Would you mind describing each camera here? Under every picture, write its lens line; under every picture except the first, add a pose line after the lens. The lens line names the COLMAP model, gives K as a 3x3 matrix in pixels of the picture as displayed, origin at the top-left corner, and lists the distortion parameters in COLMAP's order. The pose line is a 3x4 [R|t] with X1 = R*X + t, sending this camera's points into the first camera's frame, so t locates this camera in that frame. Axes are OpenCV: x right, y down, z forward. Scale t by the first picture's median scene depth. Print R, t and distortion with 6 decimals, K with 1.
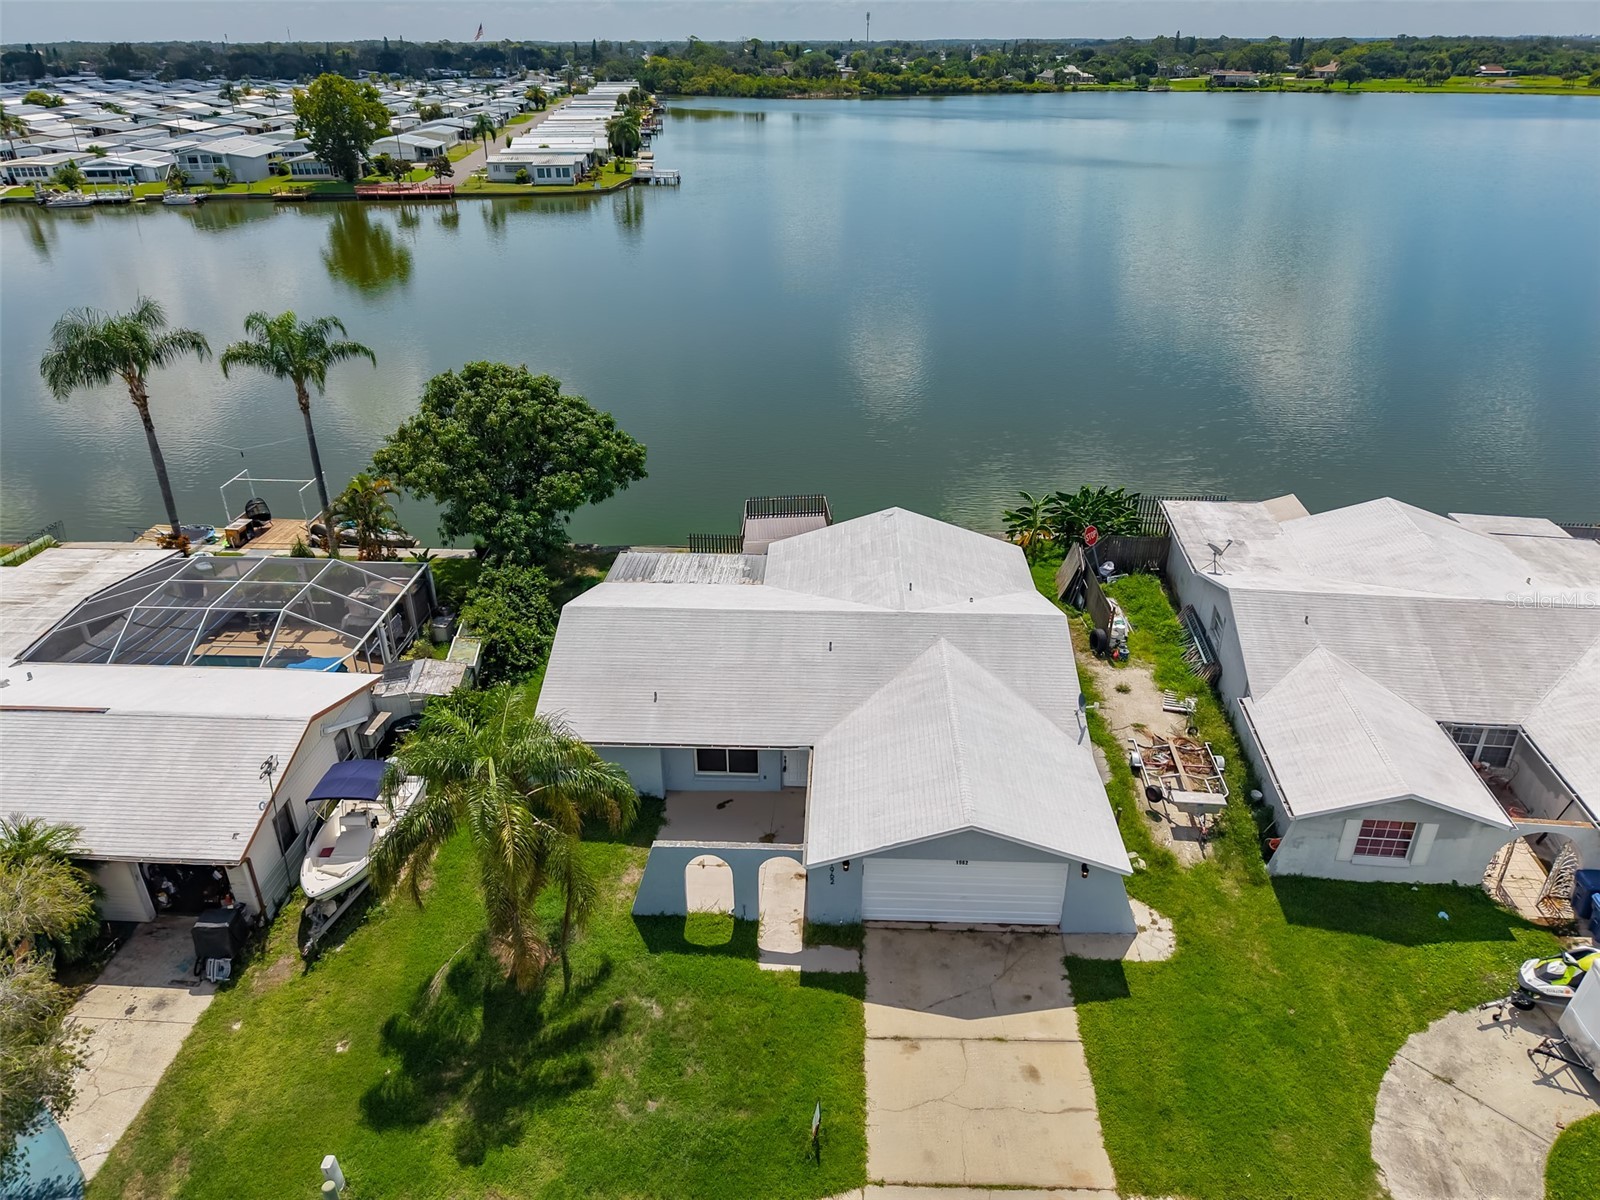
lens RADIAL K [[1057.6, 0, 797.5], [0, 1057.6, 602.5], [0, 0, 1]] dist [0.092442, -0.130469]
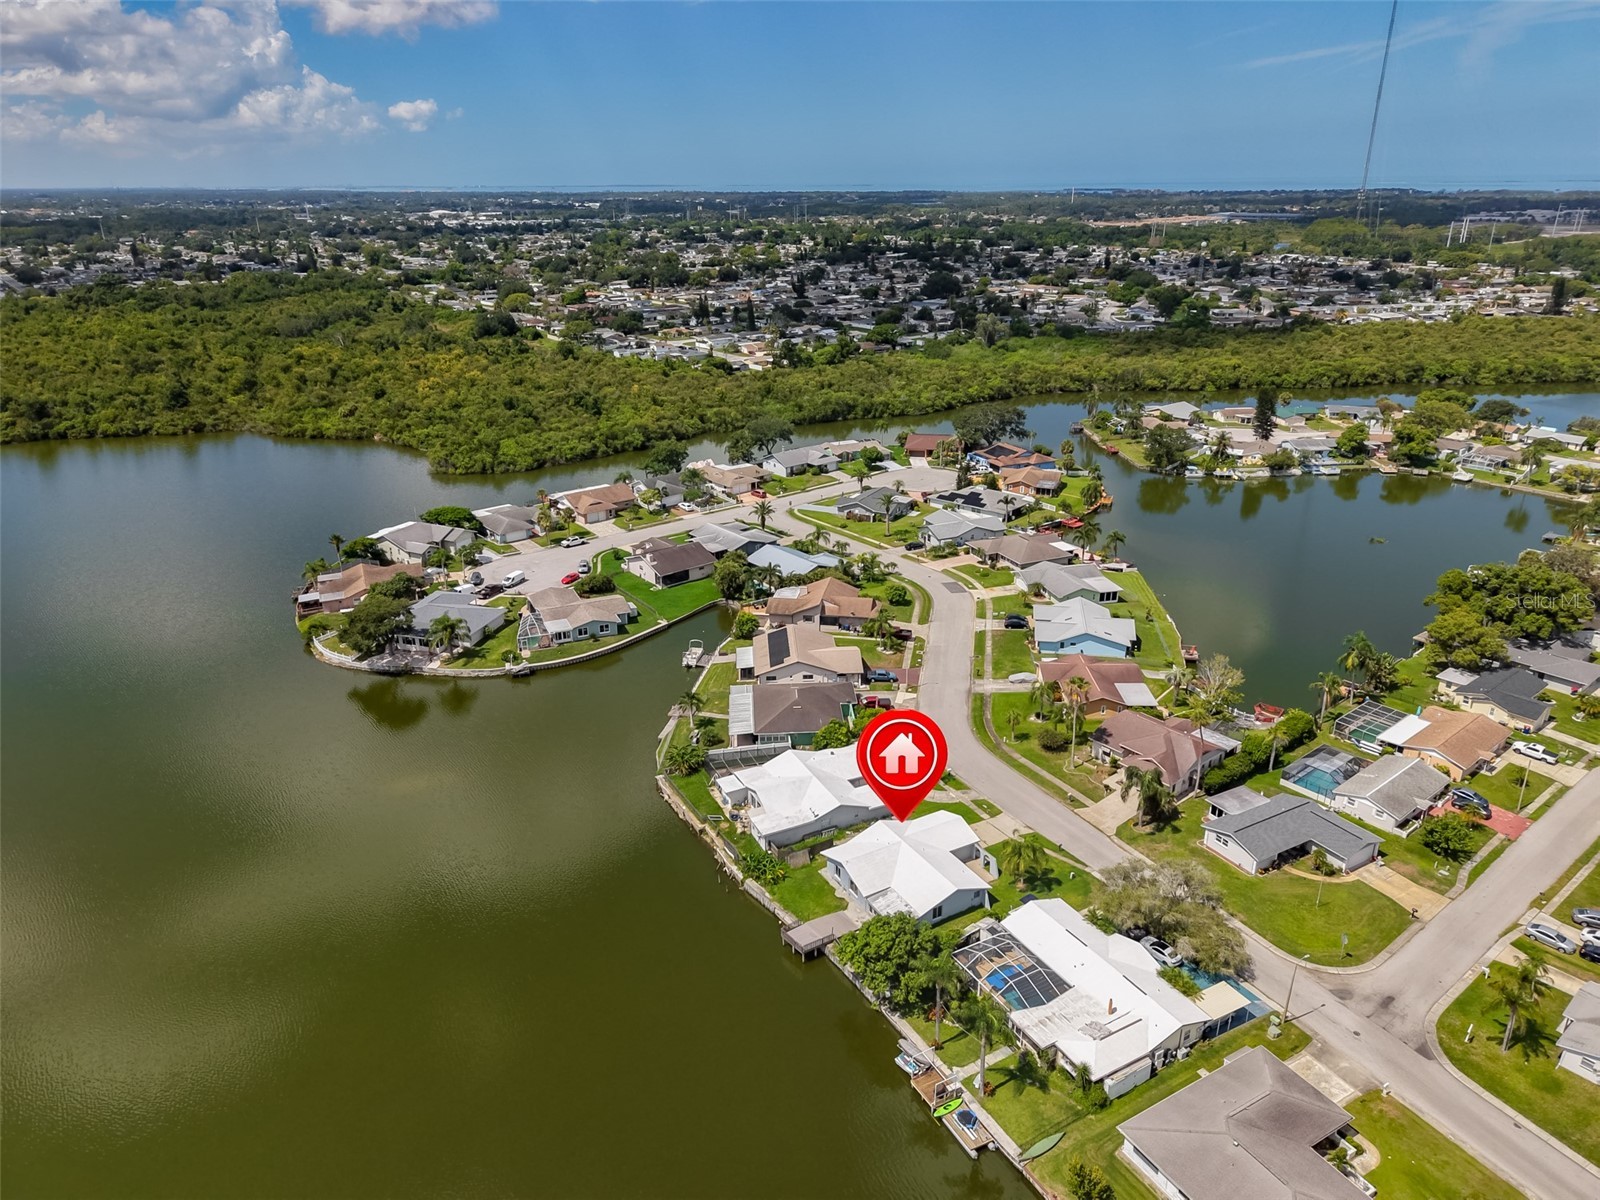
lens RADIAL K [[1057.6, 0, 797.5], [0, 1057.6, 602.5], [0, 0, 1]] dist [0.092442, -0.130469]
pose [[-0.532360, -0.303711, 0.790160, -2.927928], [0.404502, 0.728695, 0.552614, -3.427460], [-0.743620, 0.613811, -0.265076, 2.090056]]
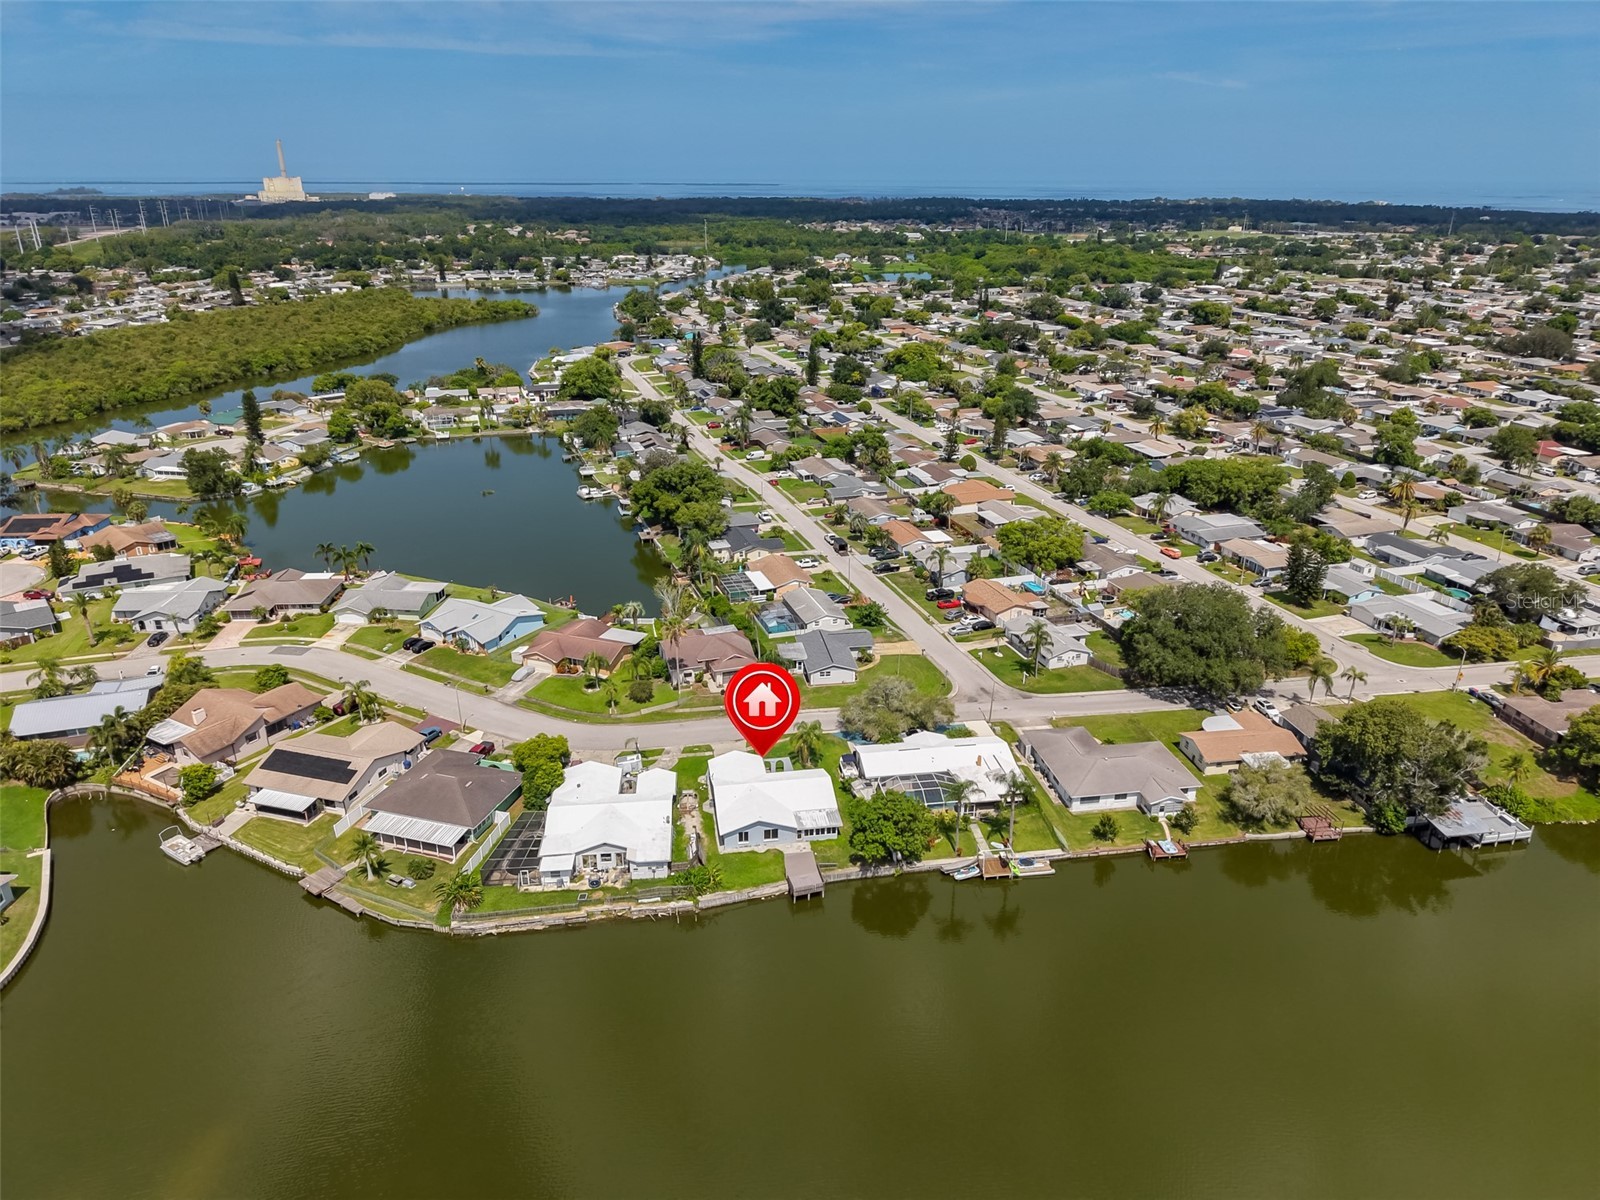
lens RADIAL K [[1057.6, 0, 797.5], [0, 1057.6, 602.5], [0, 0, 1]] dist [0.092442, -0.130469]
pose [[-0.978021, 0.071047, -0.196031, 0.805442], [-0.103471, 0.650858, 0.752116, -4.392180], [0.181024, 0.755868, -0.629201, 3.735834]]
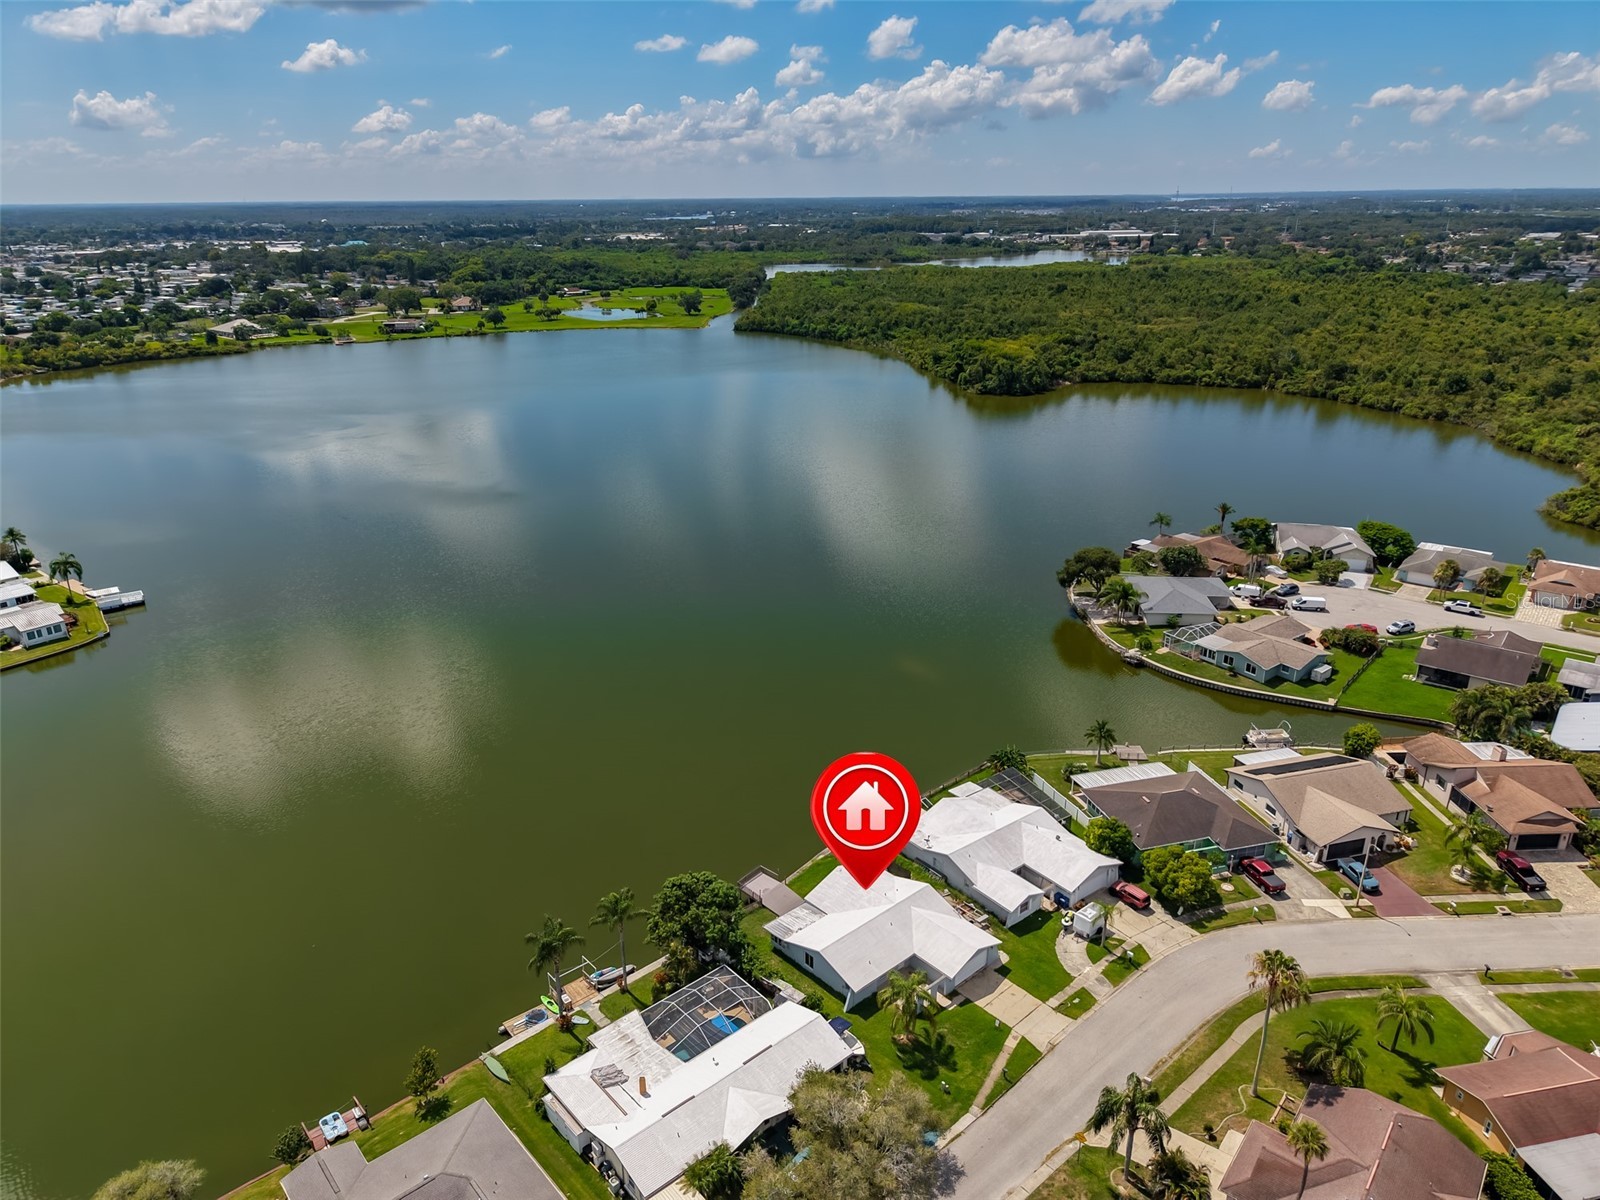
lens RADIAL K [[1057.6, 0, 797.5], [0, 1057.6, 602.5], [0, 0, 1]] dist [0.092442, -0.130469]
pose [[0.717390, -0.251097, 0.649847, -2.373252], [0.330402, 0.943840, -0.000049, -1.136003], [-0.613340, 0.214746, 0.760065, -1.777221]]
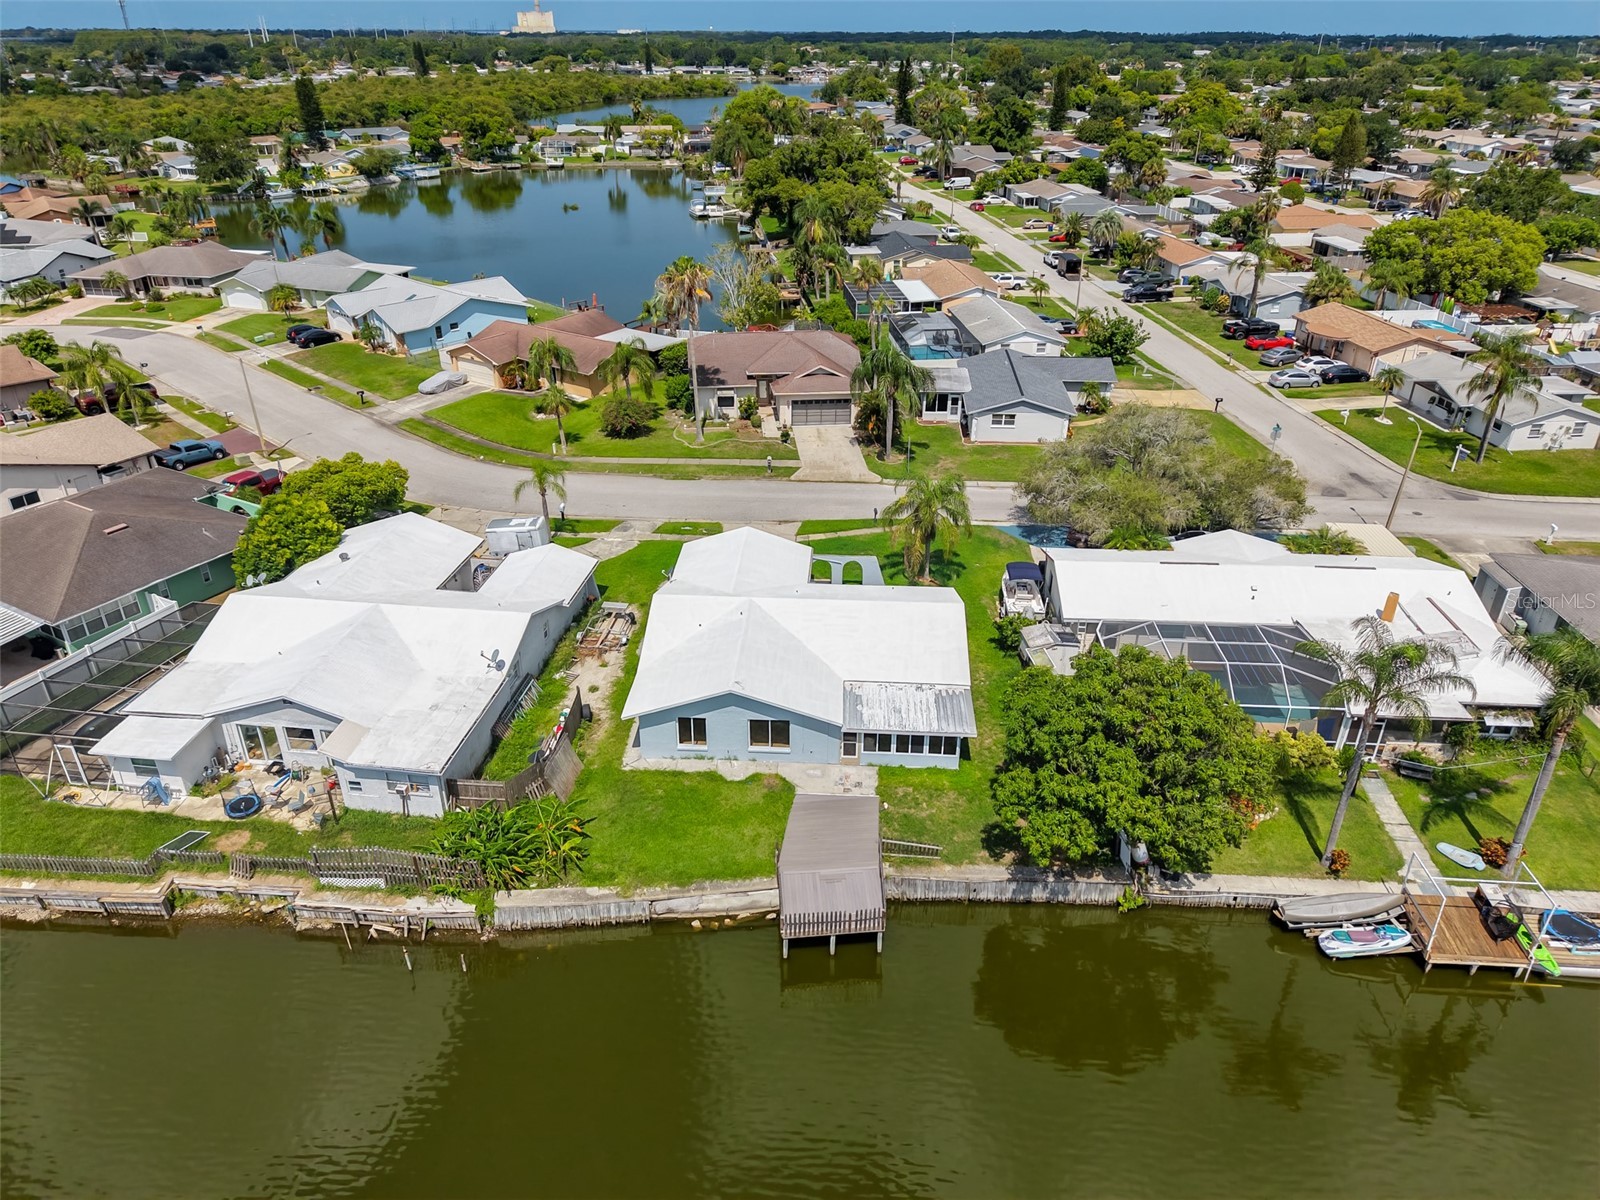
lens RADIAL K [[1057.6, 0, 797.5], [0, 1057.6, 602.5], [0, 0, 1]] dist [0.092442, -0.130469]
pose [[-0.999929, -0.010752, 0.005073, -0.000988], [-0.001794, 0.558272, 0.829656, -1.599089], [-0.011752, 0.829588, -0.558252, 2.250517]]
